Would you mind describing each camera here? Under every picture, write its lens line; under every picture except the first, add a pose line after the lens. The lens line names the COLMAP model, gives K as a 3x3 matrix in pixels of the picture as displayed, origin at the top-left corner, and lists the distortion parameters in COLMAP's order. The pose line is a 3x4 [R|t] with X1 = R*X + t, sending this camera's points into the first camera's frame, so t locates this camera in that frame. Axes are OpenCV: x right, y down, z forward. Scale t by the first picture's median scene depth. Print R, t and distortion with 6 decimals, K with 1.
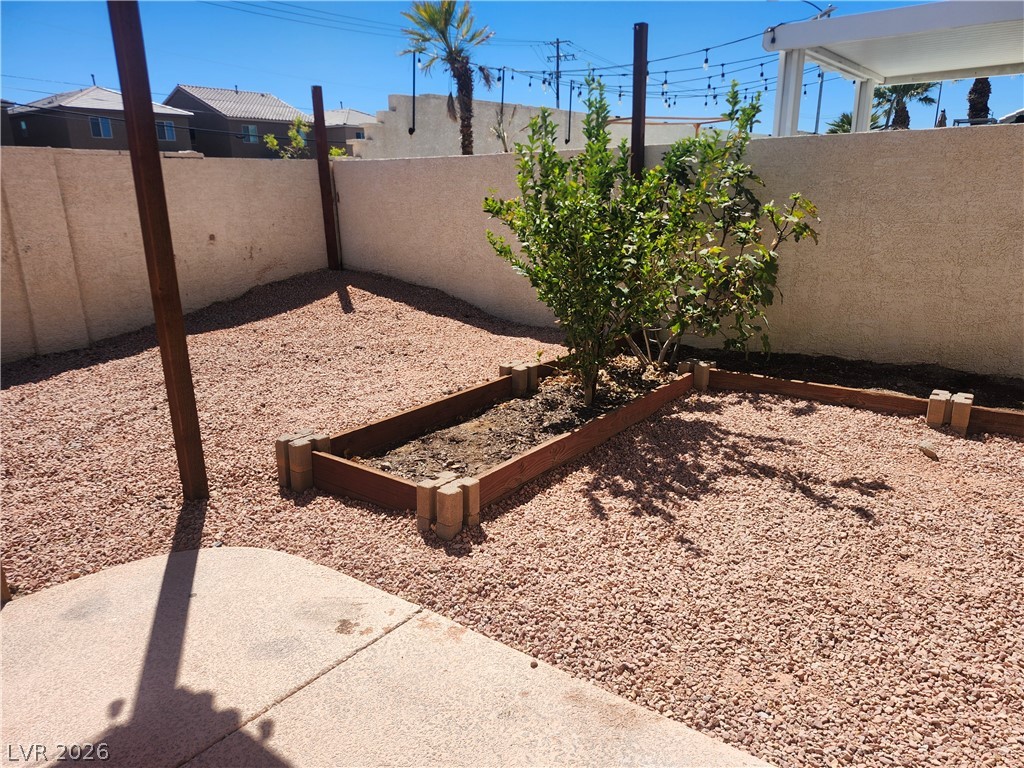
lens RADIAL K [[697.5, 0, 501.5], [0, 697.5, 370.0], [0, 0, 1]] dist [0.084399, -0.105573]
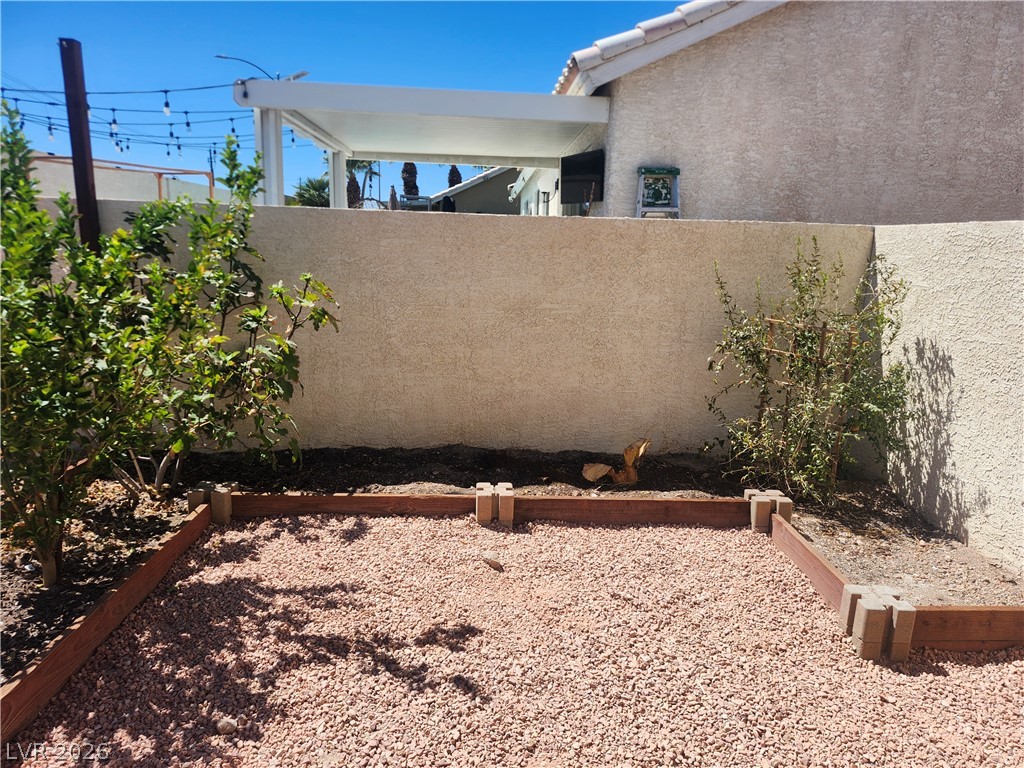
lens RADIAL K [[700.9, 0, 515.1], [0, 700.9, 384.7], [0, 0, 1]] dist [0.088600, -0.105353]
pose [[0.755949, -0.092041, 0.648128, 0.038106], [0.127476, 0.991811, -0.007836, -0.080735], [-0.642099, 0.088545, 0.761491, 0.201684]]
